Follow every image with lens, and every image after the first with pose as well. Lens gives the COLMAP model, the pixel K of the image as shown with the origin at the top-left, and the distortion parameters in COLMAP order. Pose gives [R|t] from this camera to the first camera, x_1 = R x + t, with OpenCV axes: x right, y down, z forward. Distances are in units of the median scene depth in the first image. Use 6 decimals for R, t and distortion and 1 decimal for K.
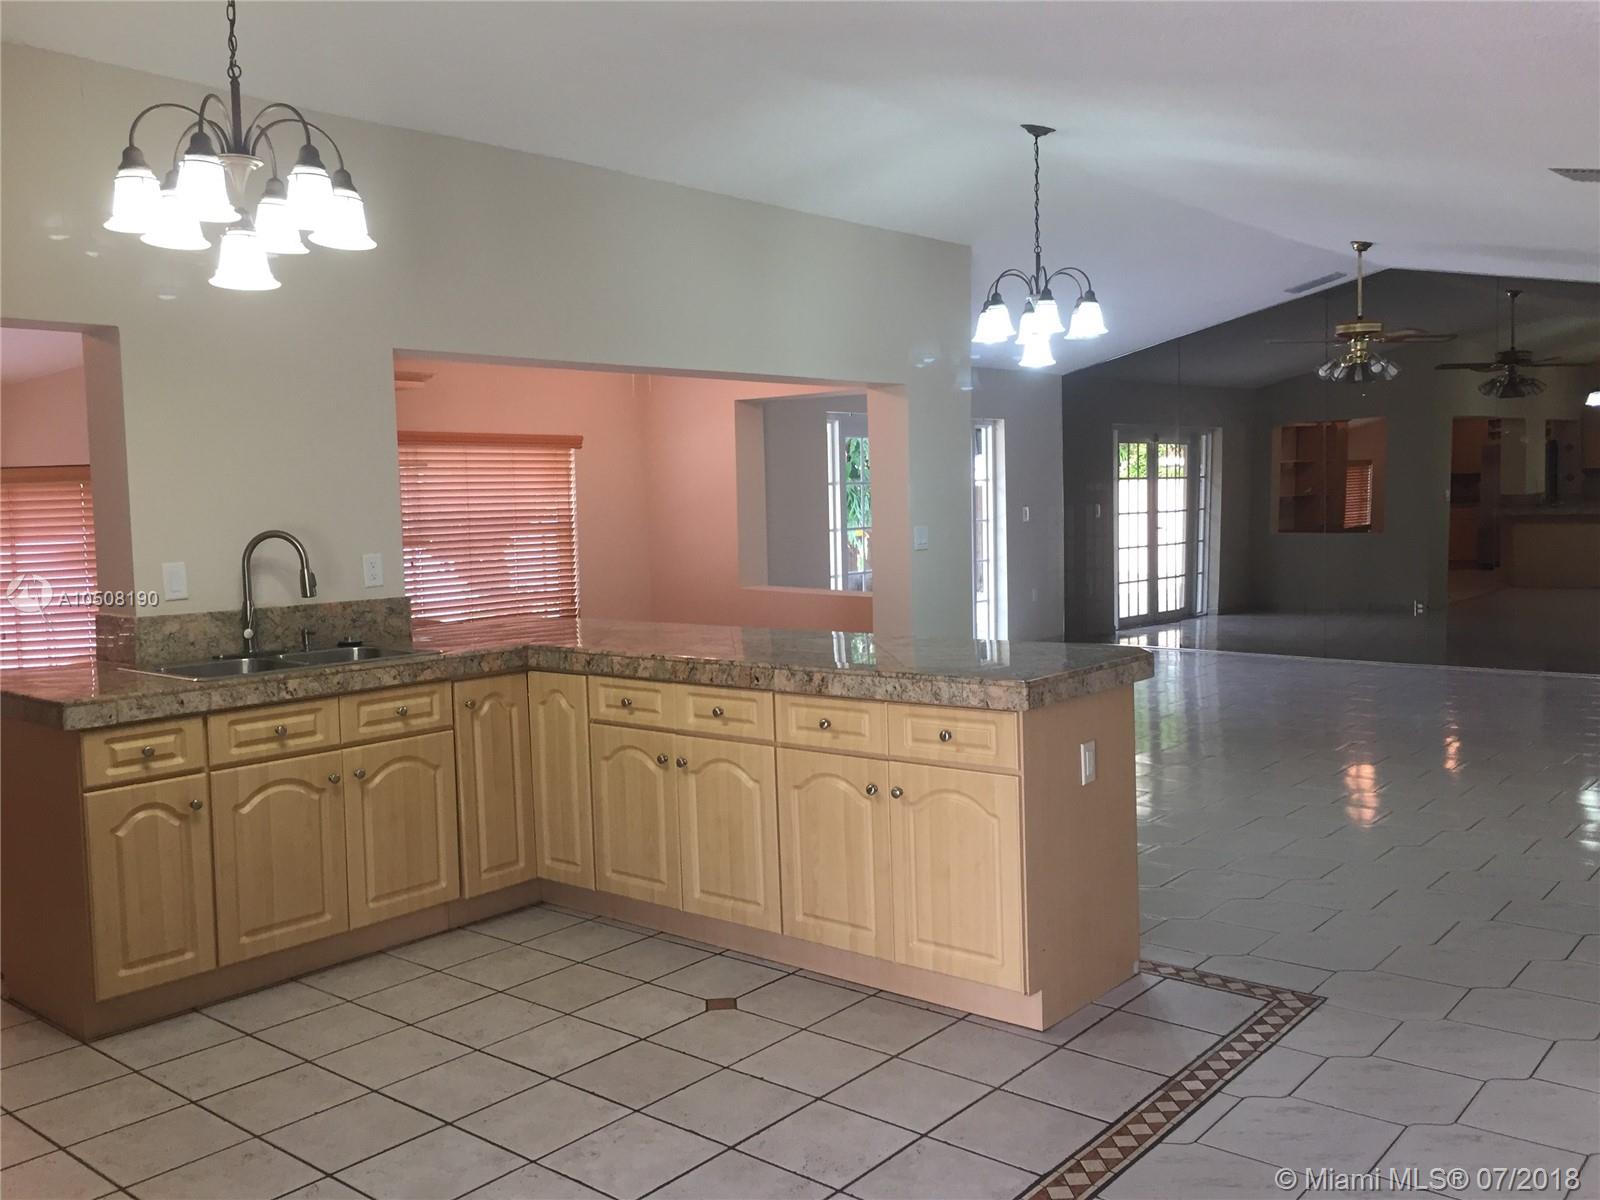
lens RADIAL K [[1369.7, 0, 796.4], [0, 1369.7, 593.5], [0, 0, 1]] dist [0.068422, -0.082528]
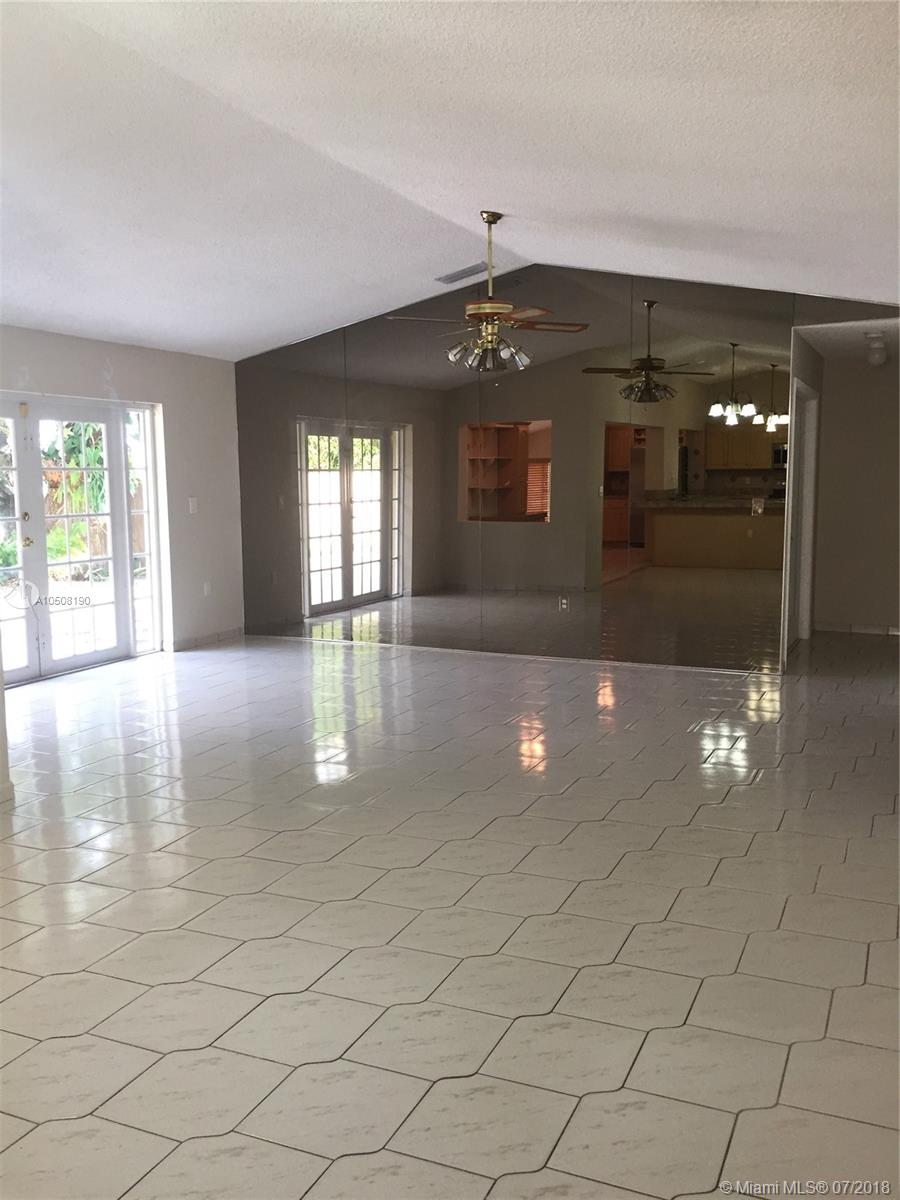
lens RADIAL K [[1027.3, 0, 454.0], [0, 1027.3, 593.2], [0, 0, 1]] dist [0.068422, -0.082528]
pose [[0.961729, -0.013234, 0.273684, 0.116418], [0.002643, 0.999235, 0.039029, -0.019140], [-0.273991, -0.036812, 0.961028, 0.206709]]
